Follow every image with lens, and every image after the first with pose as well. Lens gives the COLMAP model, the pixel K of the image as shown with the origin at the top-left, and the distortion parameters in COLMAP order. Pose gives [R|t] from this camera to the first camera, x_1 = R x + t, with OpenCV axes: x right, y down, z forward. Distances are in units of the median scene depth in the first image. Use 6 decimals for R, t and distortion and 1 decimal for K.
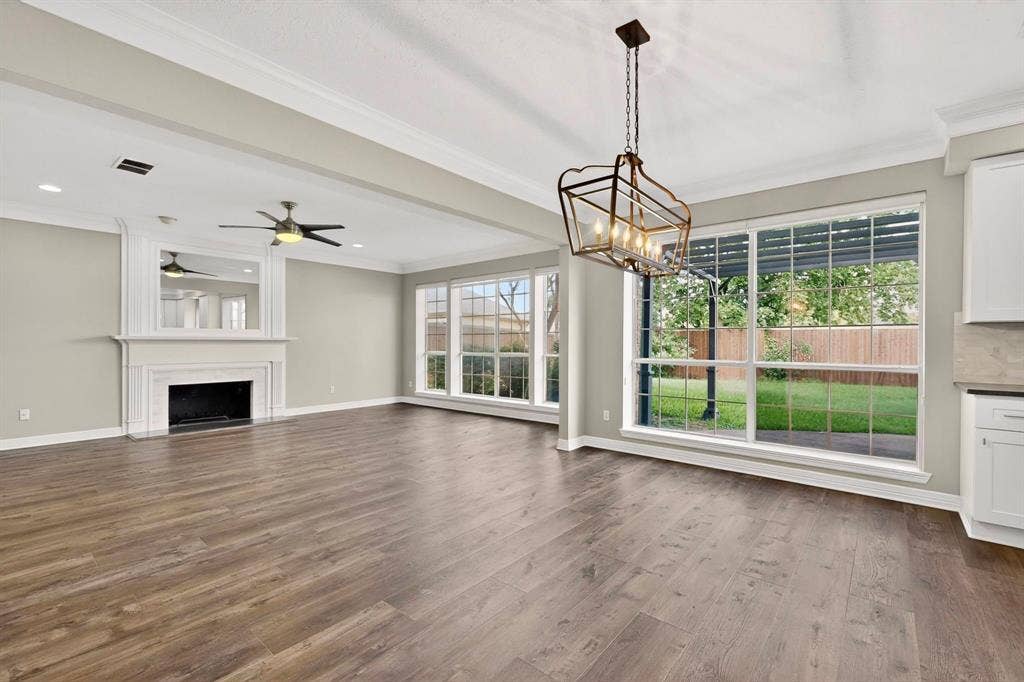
lens RADIAL K [[448.6, 0, 509.5], [0, 448.6, 341.1], [0, 0, 1]] dist [0.000820, 0.000940]
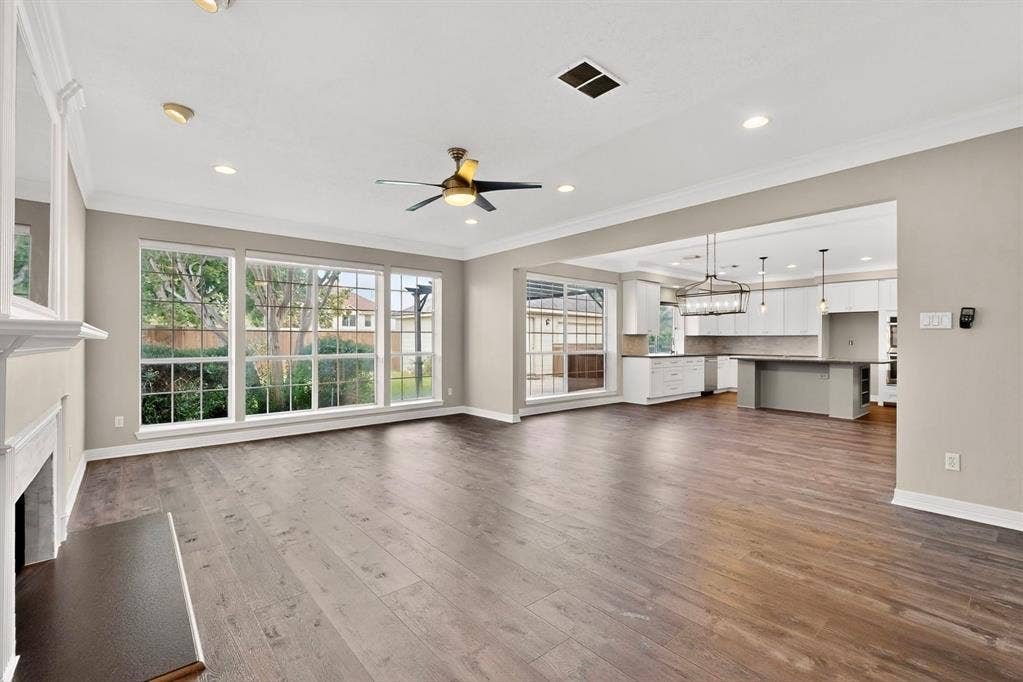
lens RADIAL K [[448.2, 0, 510.9], [0, 448.2, 332.0], [0, 0, 1]] dist [0.000820, 0.000940]
pose [[0.149433, 0.018177, 0.988605, -1.689168], [-0.002339, 0.999835, -0.018030, -0.002686], [-0.988769, 0.000382, 0.149451, 1.136904]]
